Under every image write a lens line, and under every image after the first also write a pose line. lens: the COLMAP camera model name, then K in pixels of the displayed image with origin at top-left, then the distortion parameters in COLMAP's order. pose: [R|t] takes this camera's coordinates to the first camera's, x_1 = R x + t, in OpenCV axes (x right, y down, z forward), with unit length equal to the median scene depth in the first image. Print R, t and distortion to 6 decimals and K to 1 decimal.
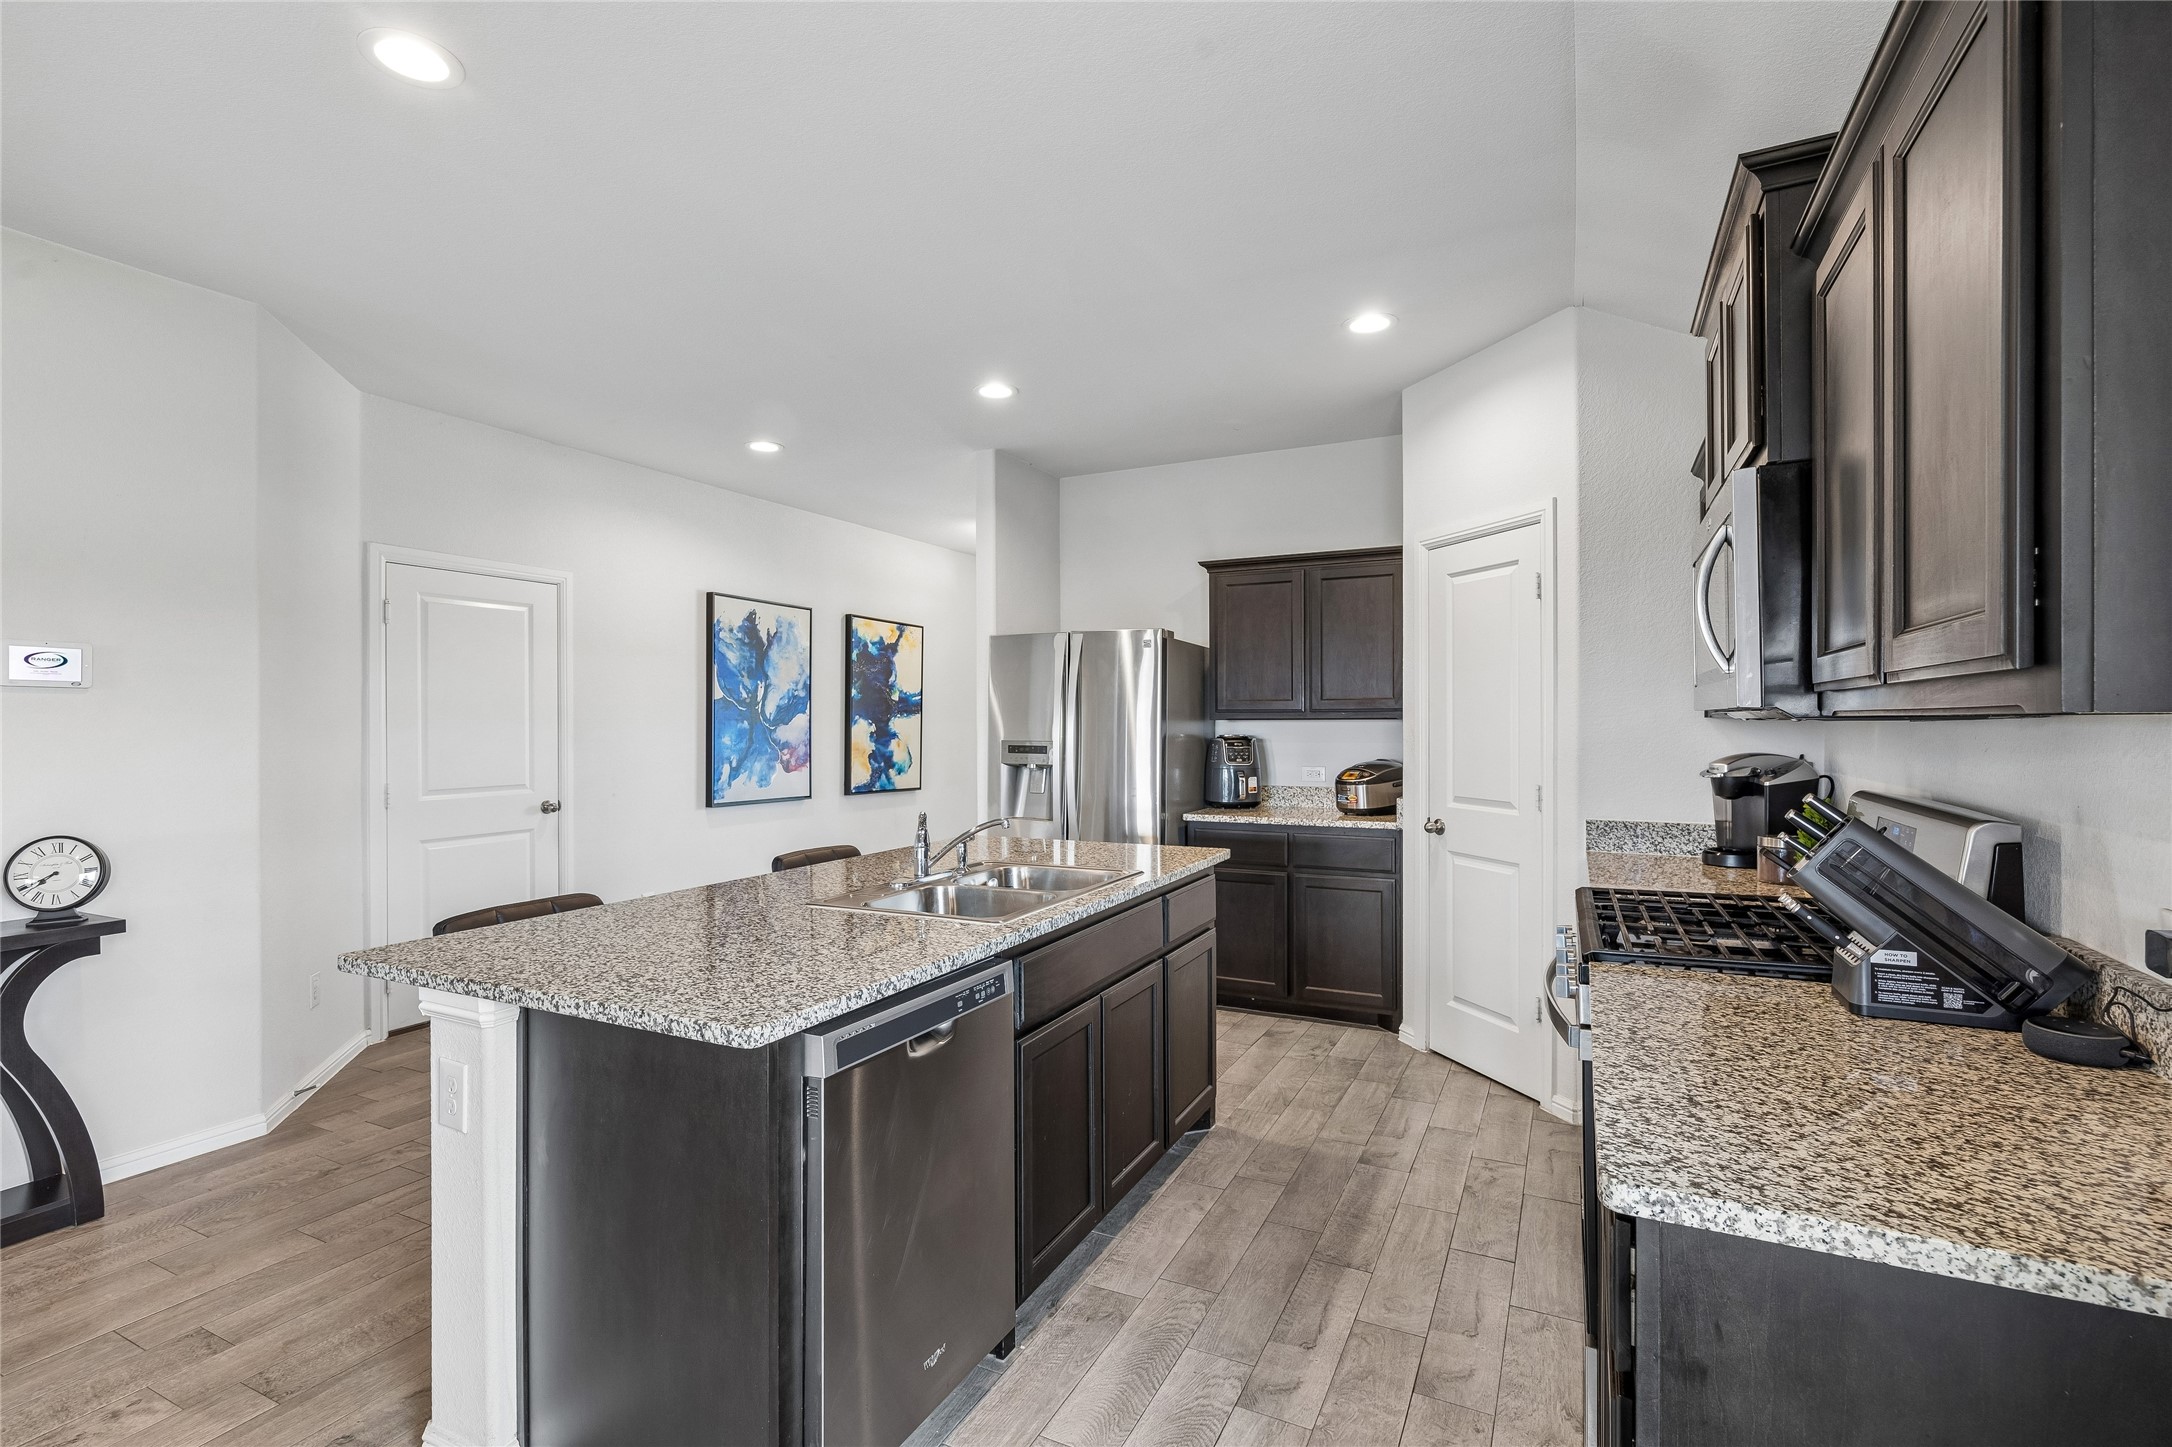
lens RADIAL K [[1015.9, 0, 1062.8], [0, 1015.9, 720.9], [0, 0, 1]] dist [-0.000253, 0.001488]
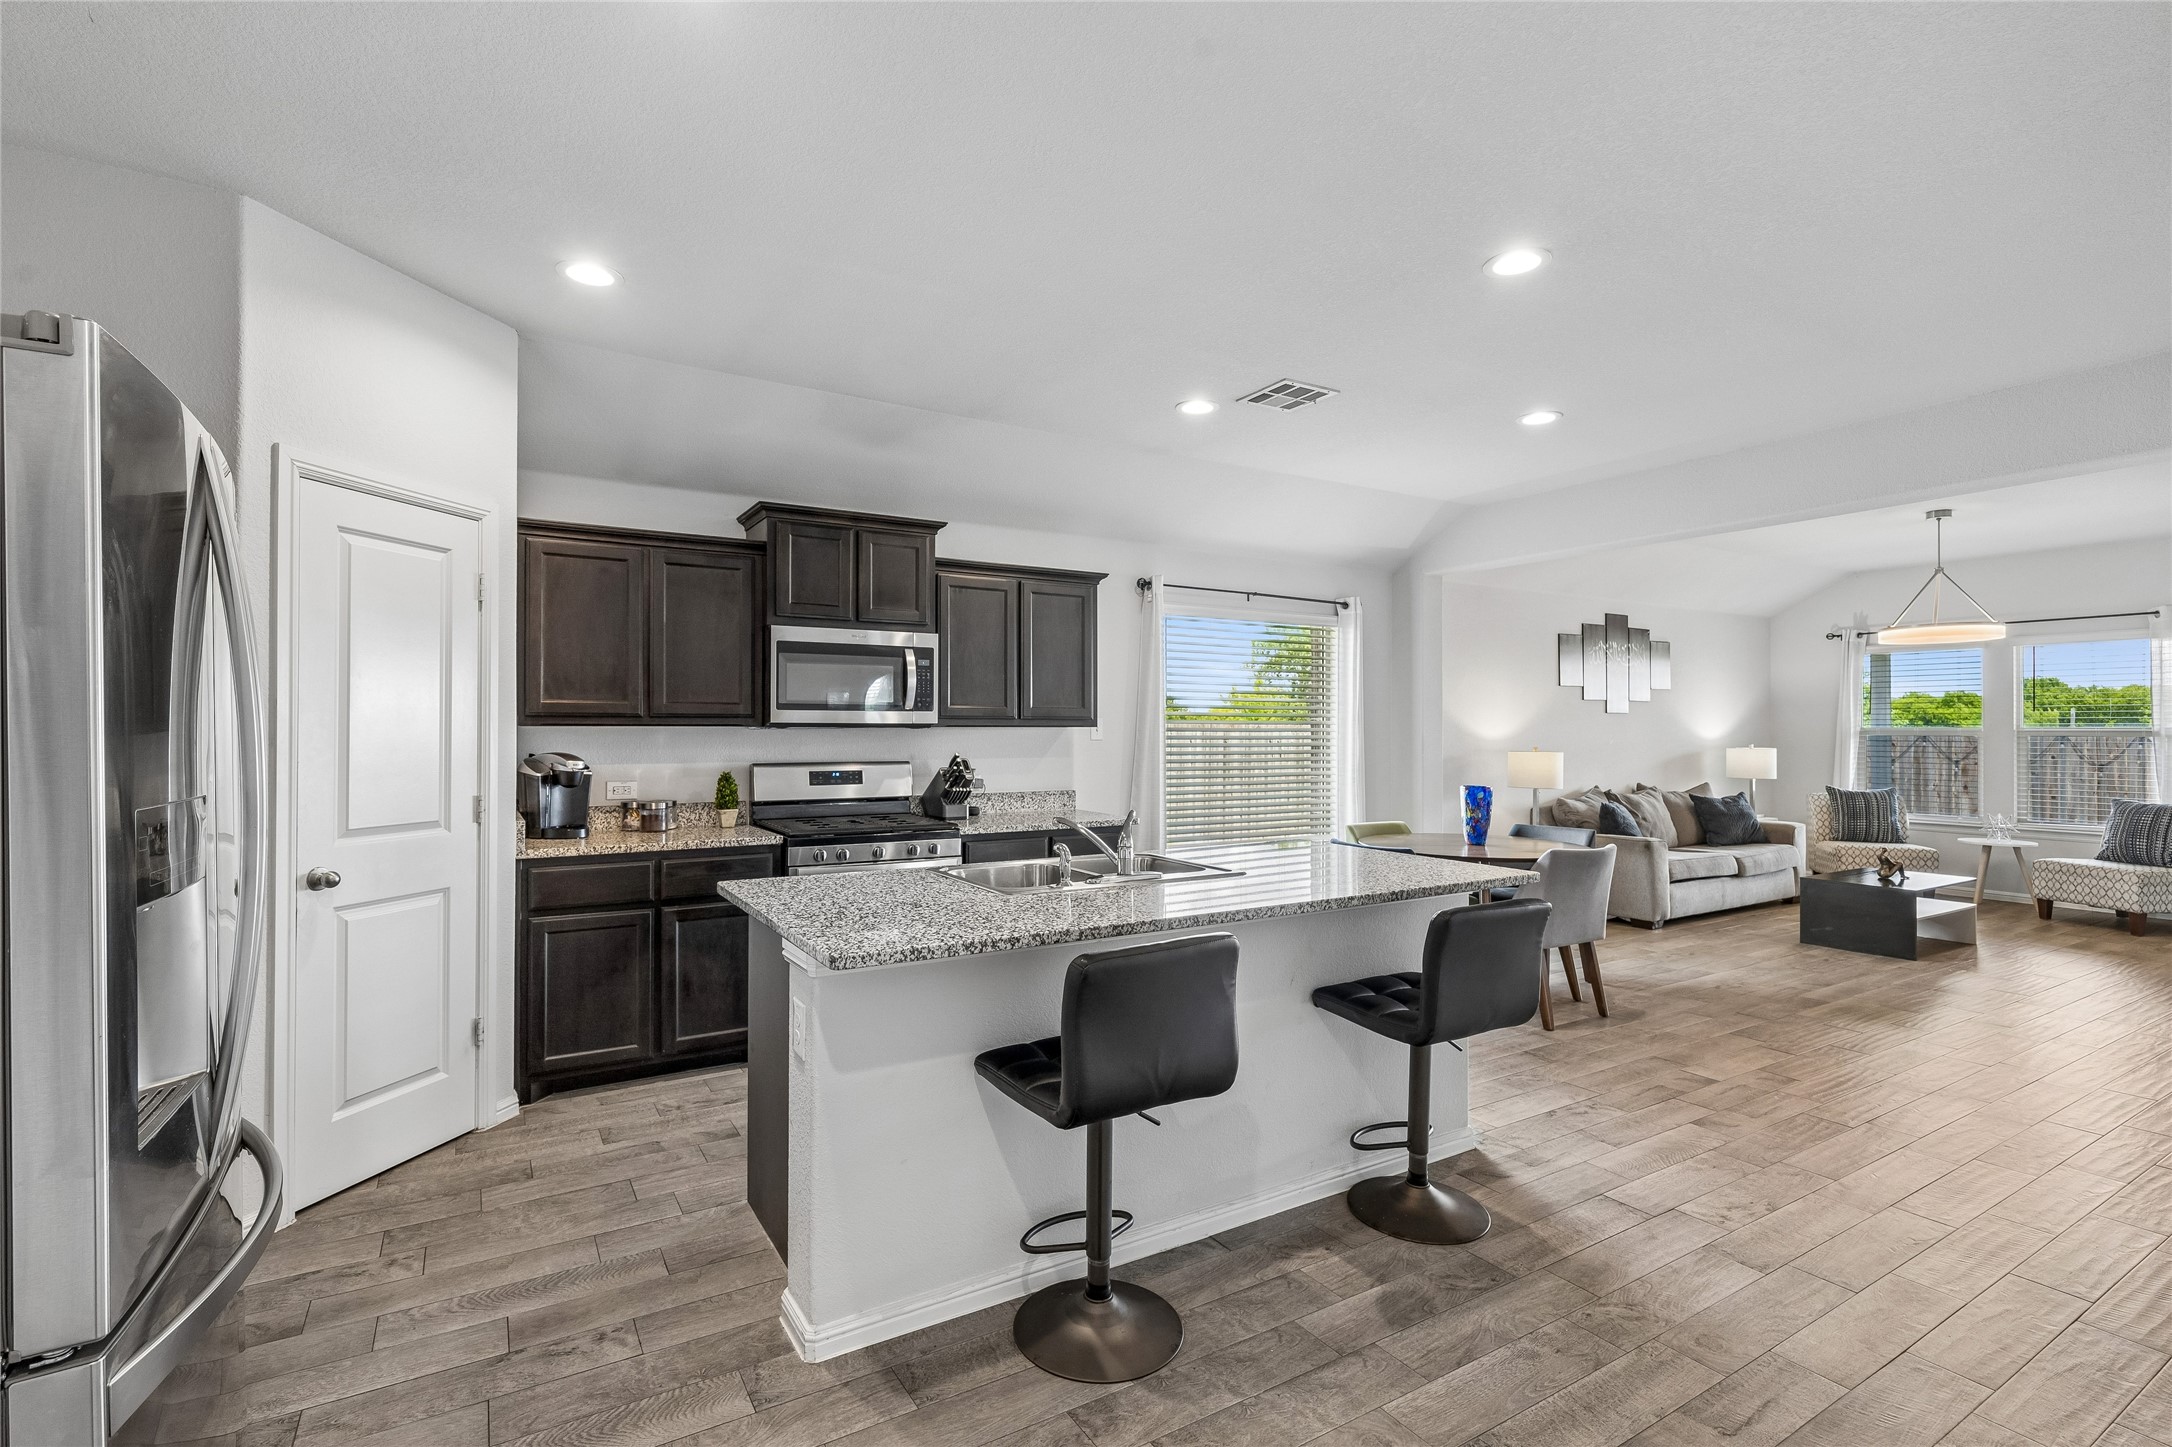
lens RADIAL K [[1015.9, 0, 1077.8], [0, 1015.9, 727.5], [0, 0, 1]] dist [-0.000253, 0.001488]
pose [[-0.854382, 0.001116, 0.519643, -0.515994], [-0.000428, 0.999996, -0.002852, 0.001550], [-0.519644, -0.002659, -0.854378, 1.543329]]
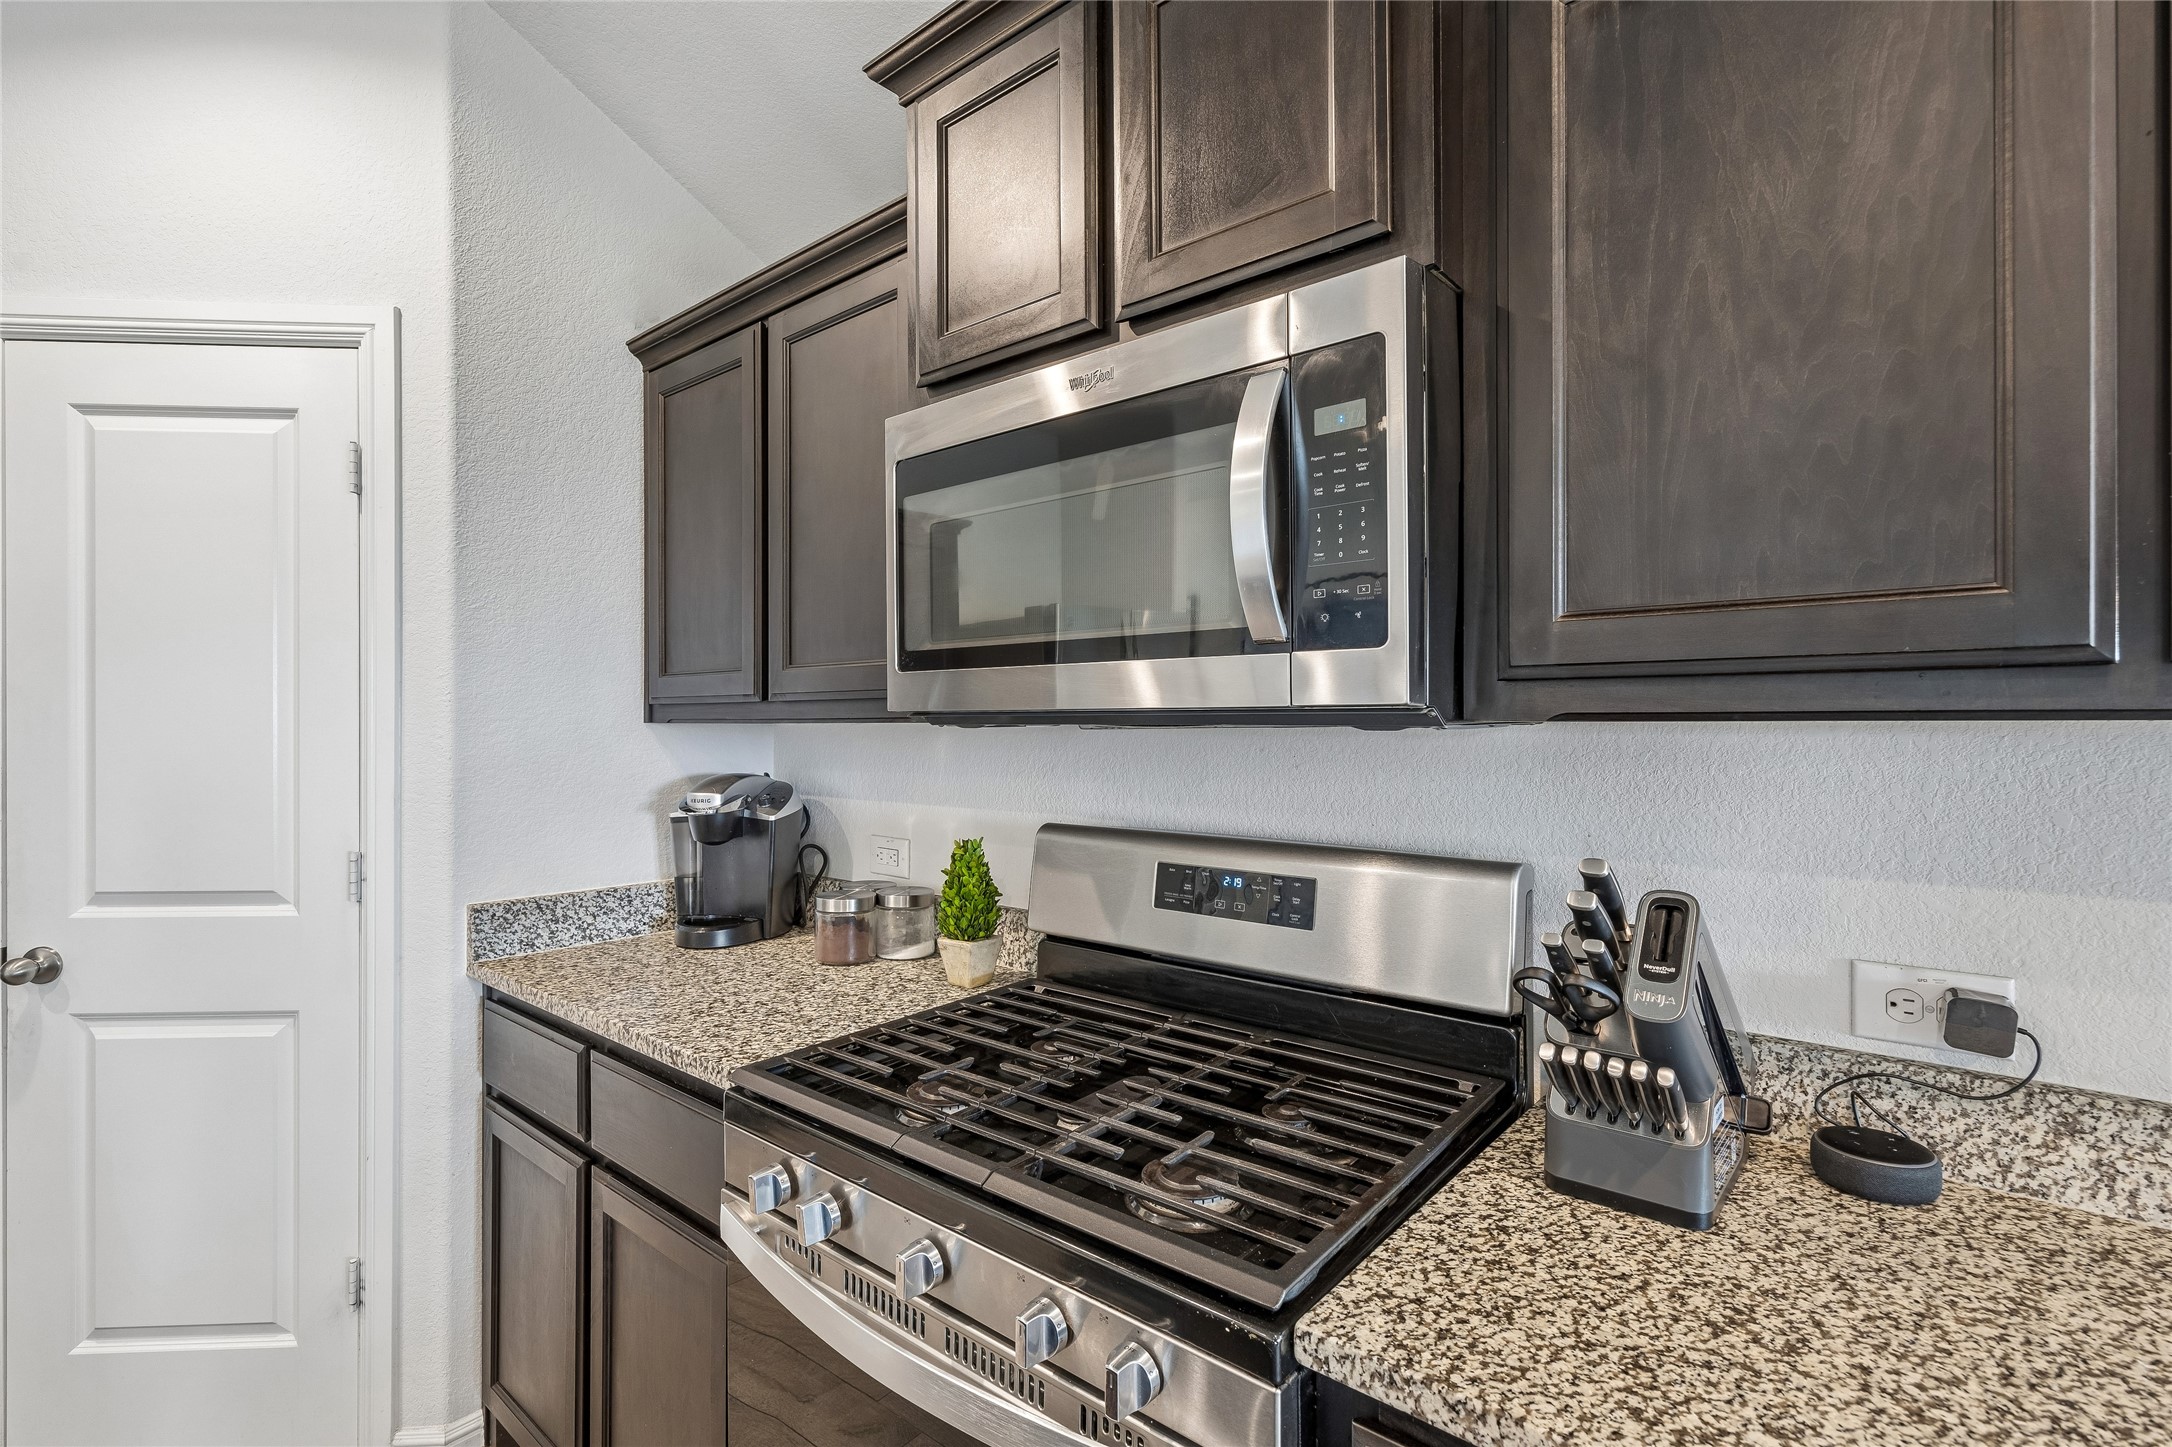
lens RADIAL K [[1015.9, 0, 1073.7], [0, 1015.9, 726.7], [0, 0, 1]] dist [-0.000253, 0.001488]
pose [[0.240356, -0.001431, 0.970684, 0.052240], [-0.000170, 0.999999, 0.001516, -0.001804], [-0.970685, -0.000529, 0.240355, 0.524580]]
